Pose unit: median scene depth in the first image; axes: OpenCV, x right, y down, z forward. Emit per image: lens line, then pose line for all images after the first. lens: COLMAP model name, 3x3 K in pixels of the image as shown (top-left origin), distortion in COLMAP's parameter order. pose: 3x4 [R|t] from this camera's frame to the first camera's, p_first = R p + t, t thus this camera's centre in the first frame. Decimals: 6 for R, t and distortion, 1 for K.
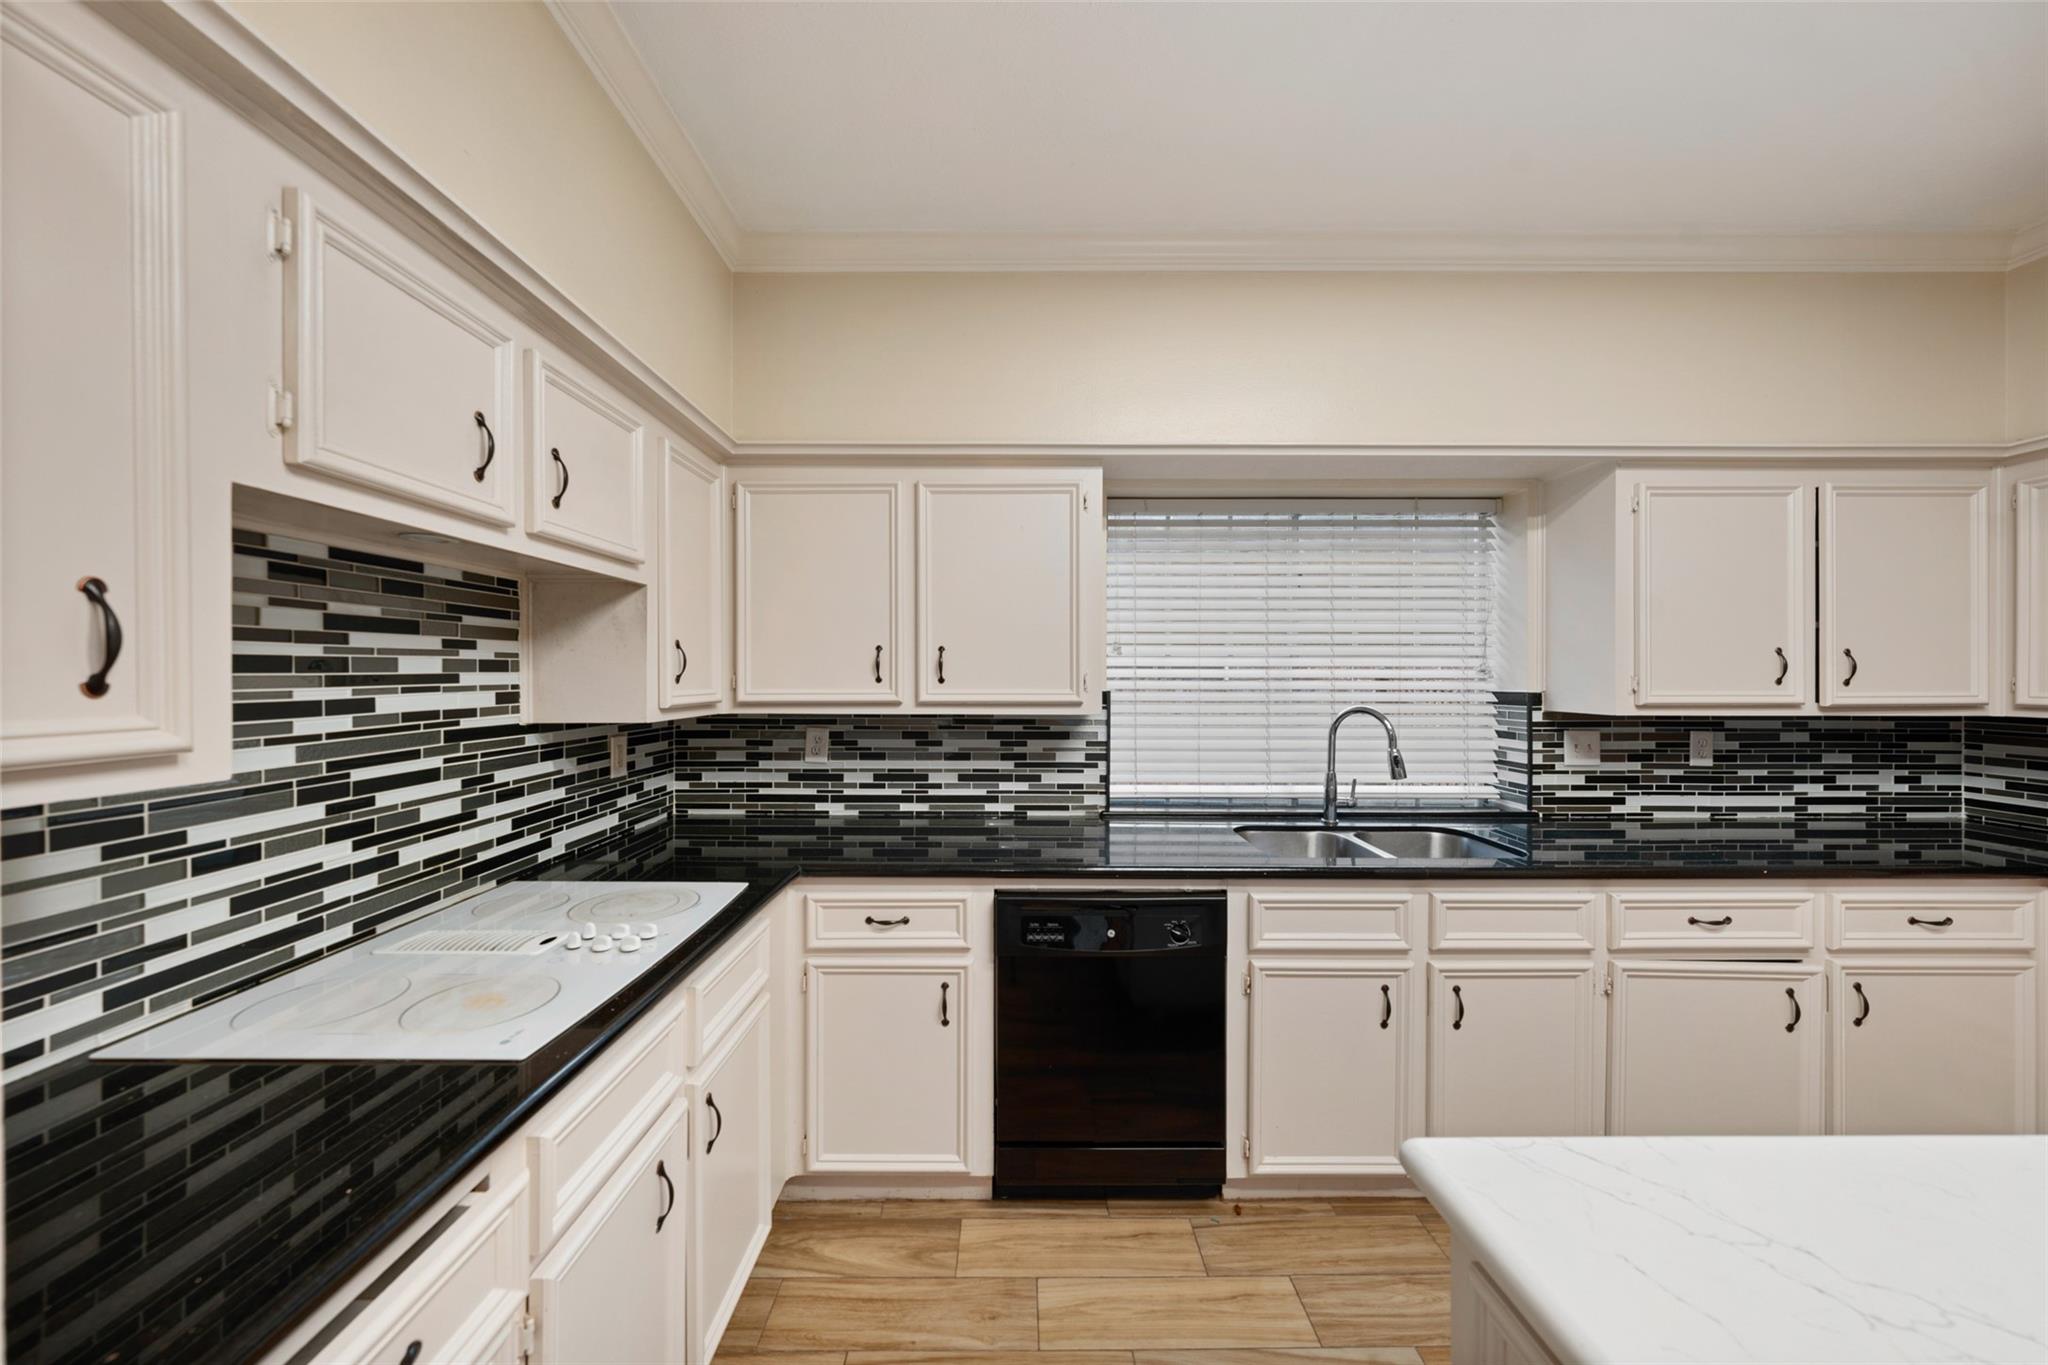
lens RADIAL K [[693.9, 0, 1015.2], [0, 693.9, 675.7], [0, 0, 1]] dist [-0.005086, -0.000030]
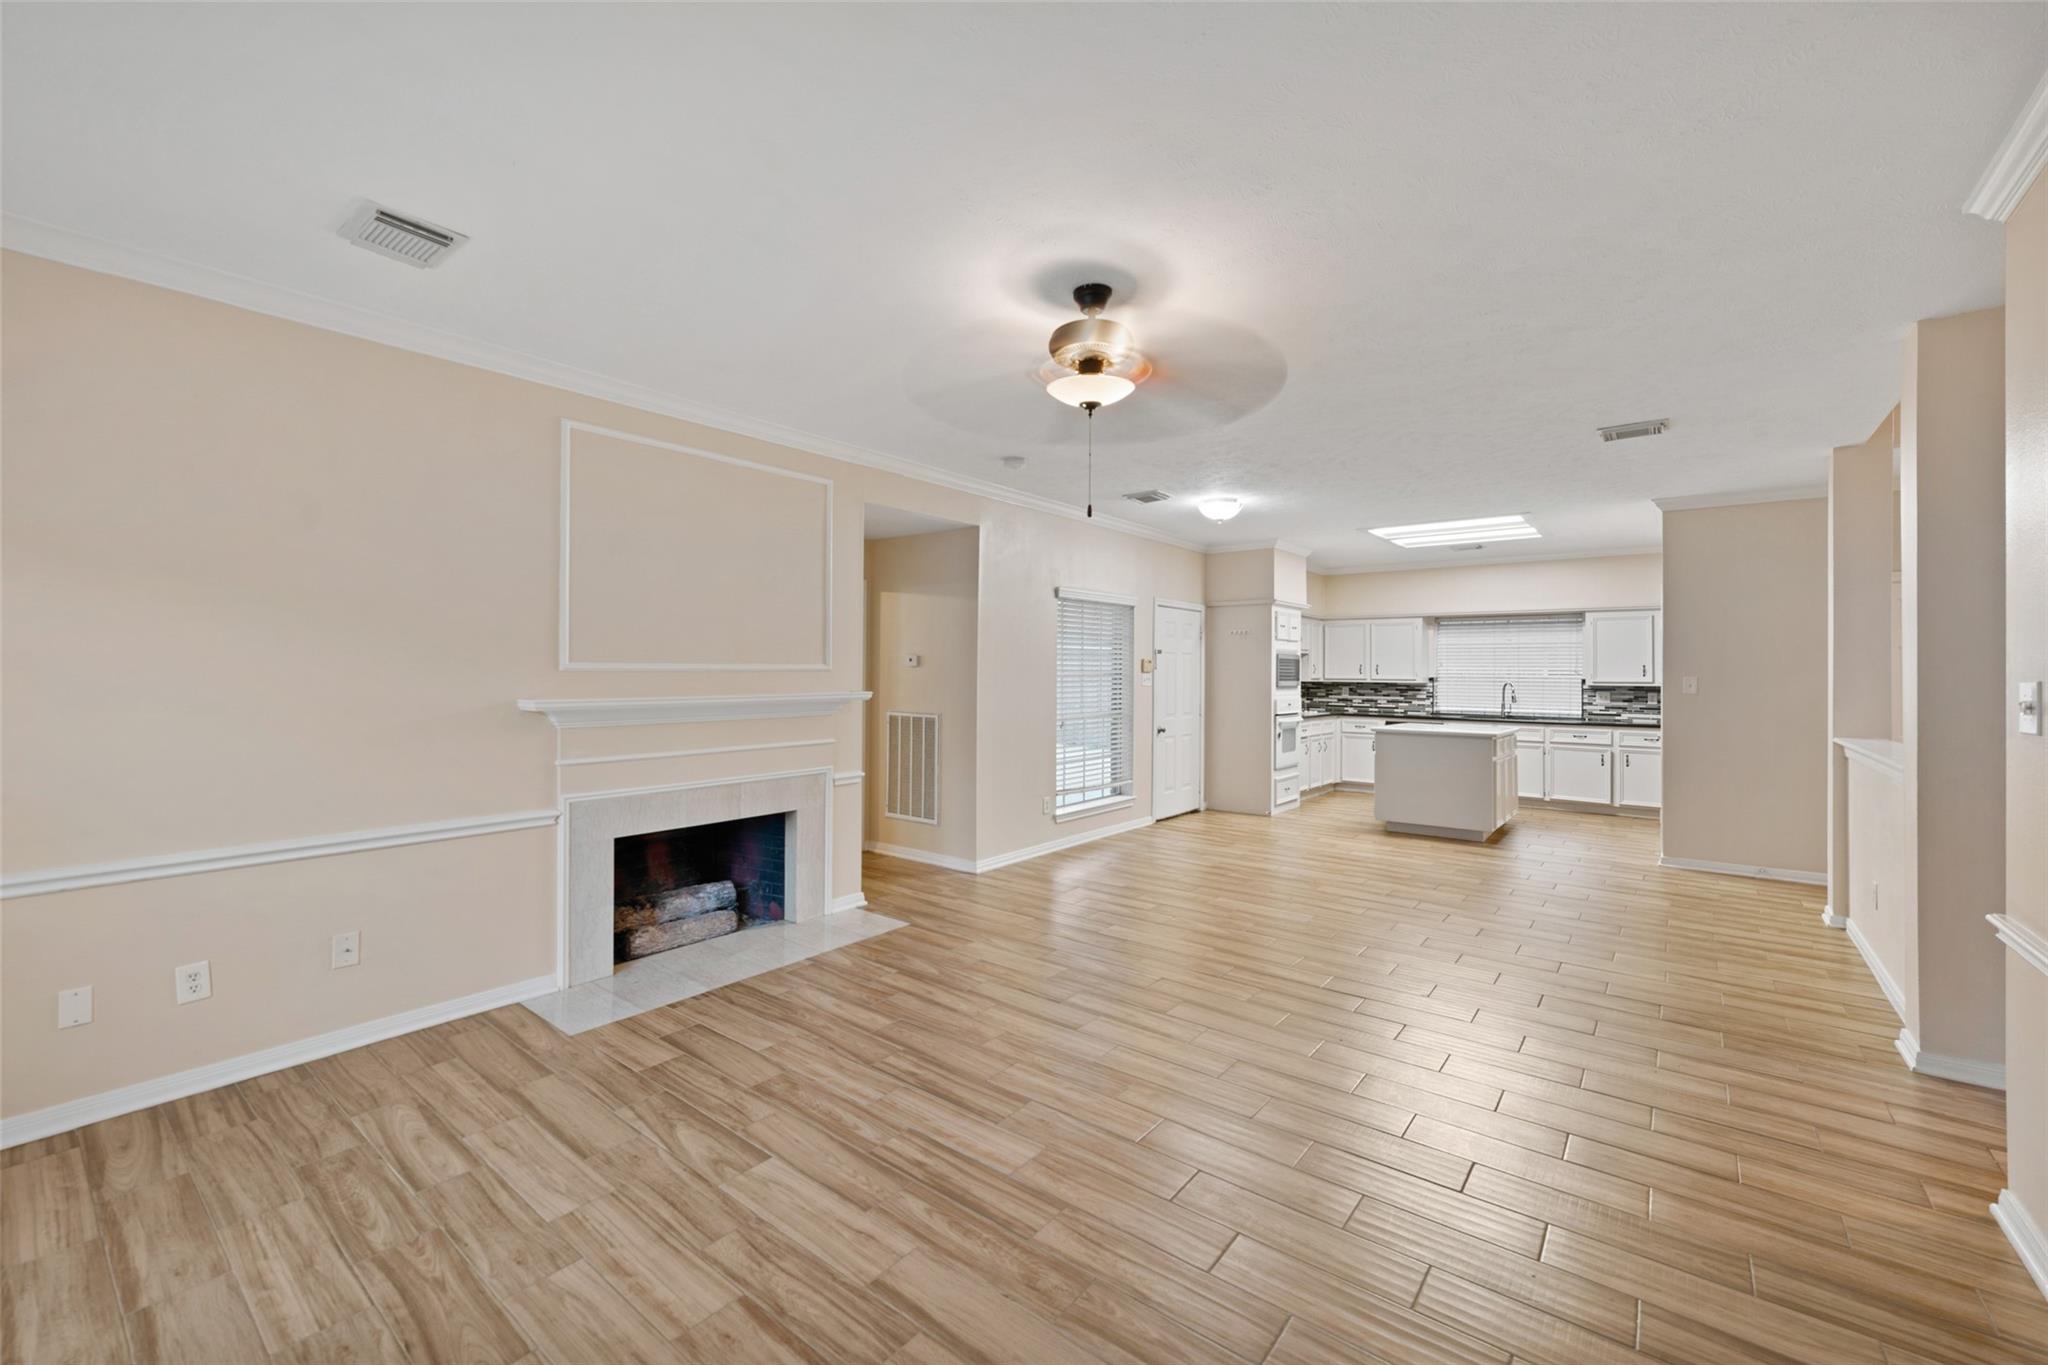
lens RADIAL K [[842.3, 0, 1016.6], [0, 842.3, 666.0], [0, 0, 1]] dist [0.001516, 0.000020]
pose [[0.784655, 0.000515, -0.619932, 1.094340], [-0.007518, 0.999934, -0.008685, 0.018124], [0.619887, 0.011475, 0.784607, -3.518602]]
